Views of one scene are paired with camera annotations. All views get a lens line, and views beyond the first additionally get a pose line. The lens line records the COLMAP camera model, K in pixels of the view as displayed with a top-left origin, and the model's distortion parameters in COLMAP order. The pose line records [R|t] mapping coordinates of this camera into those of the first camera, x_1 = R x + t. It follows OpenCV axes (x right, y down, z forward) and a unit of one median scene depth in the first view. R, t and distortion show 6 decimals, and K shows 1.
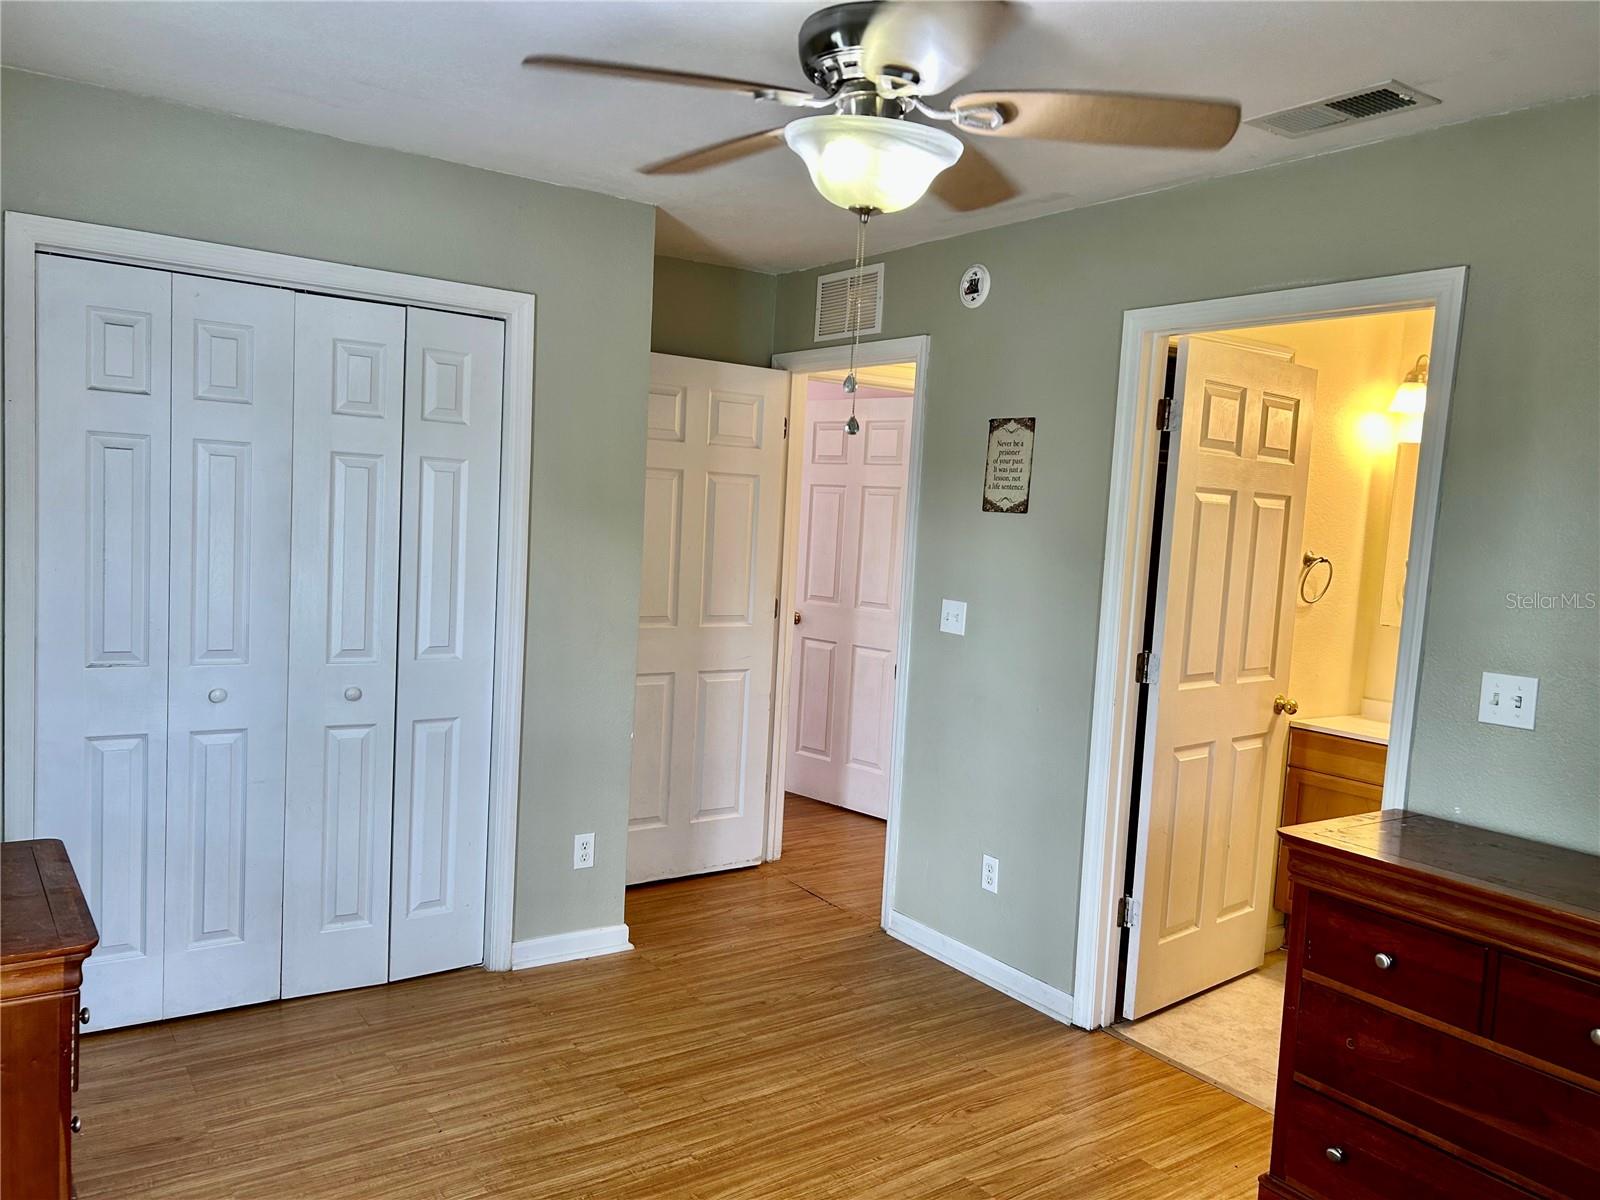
lens RADIAL K [[1201.1, 0, 797.3], [0, 1201.1, 590.7], [0, 0, 1]] dist [0.057790, -0.057959]
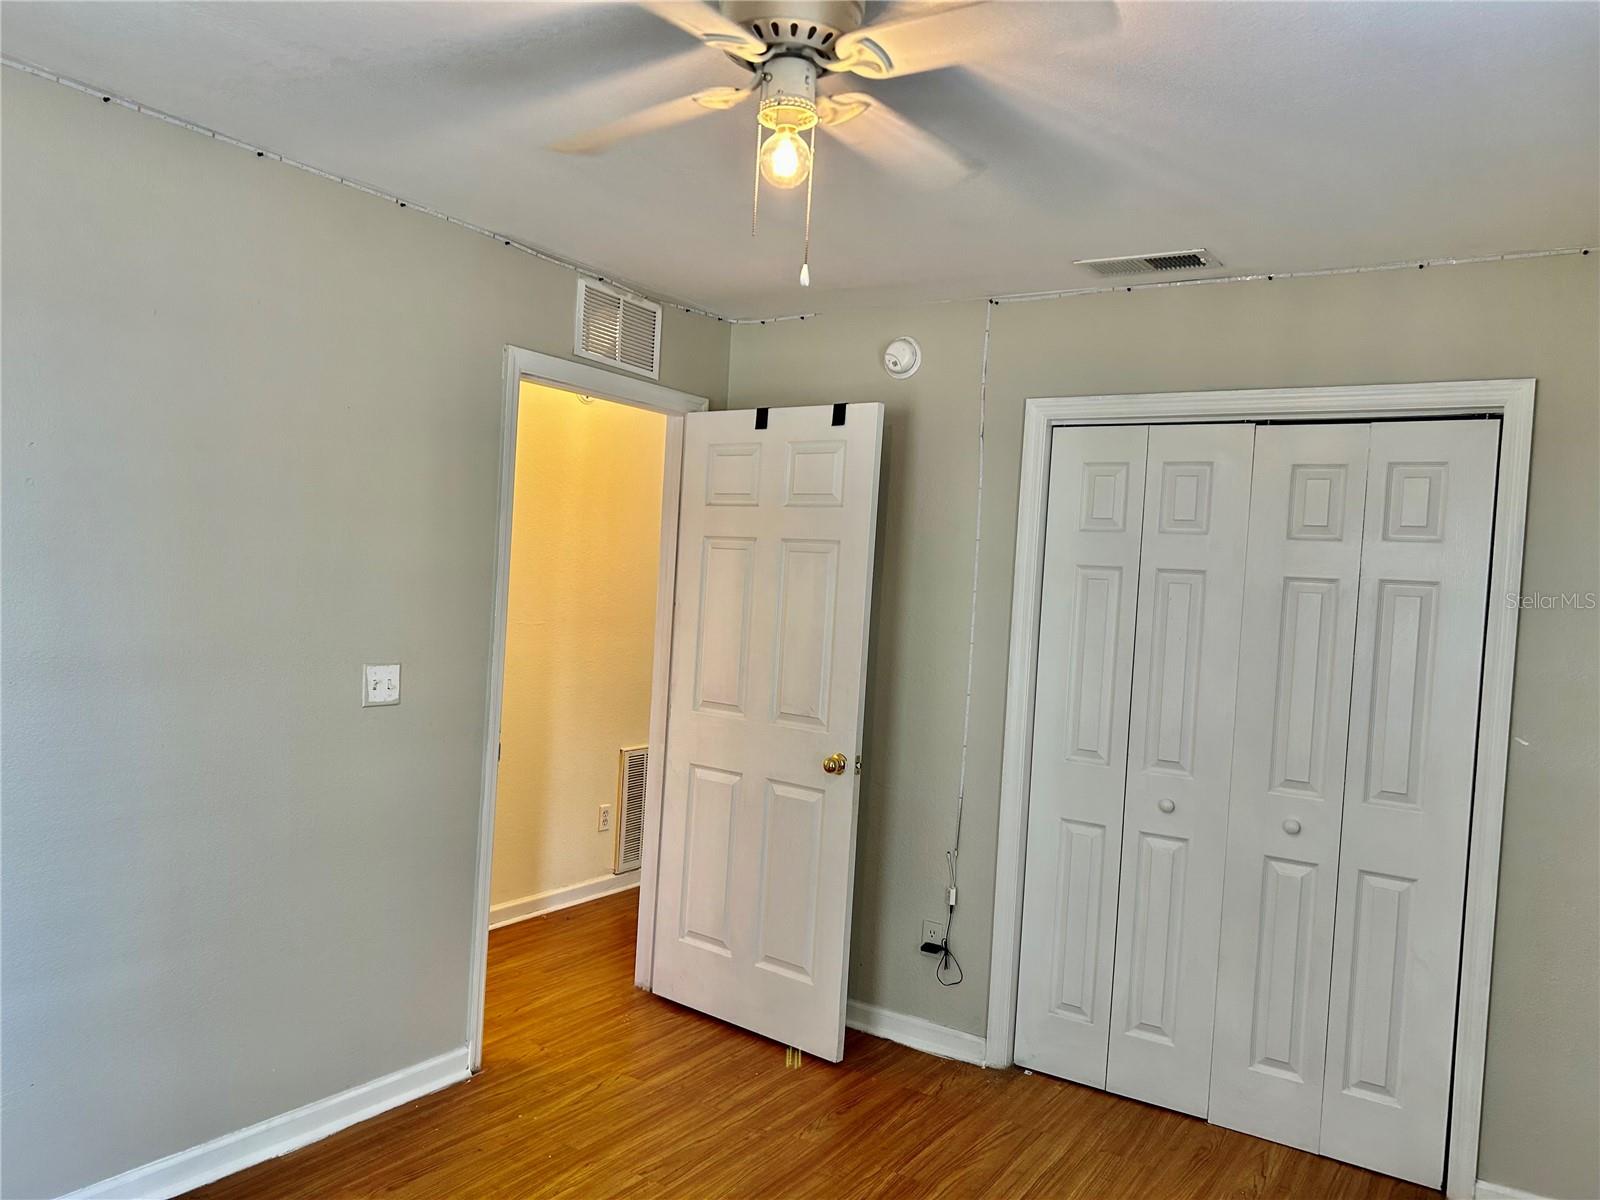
lens RADIAL K [[1201.1, 0, 795.0], [0, 1201.1, 613.1], [0, 0, 1]] dist [0.057790, -0.057959]
pose [[0.357862, -0.011859, -0.933699, 0.386326], [-0.104277, 0.993157, -0.052580, 0.008379], [0.927934, 0.116179, 0.354177, 0.272201]]
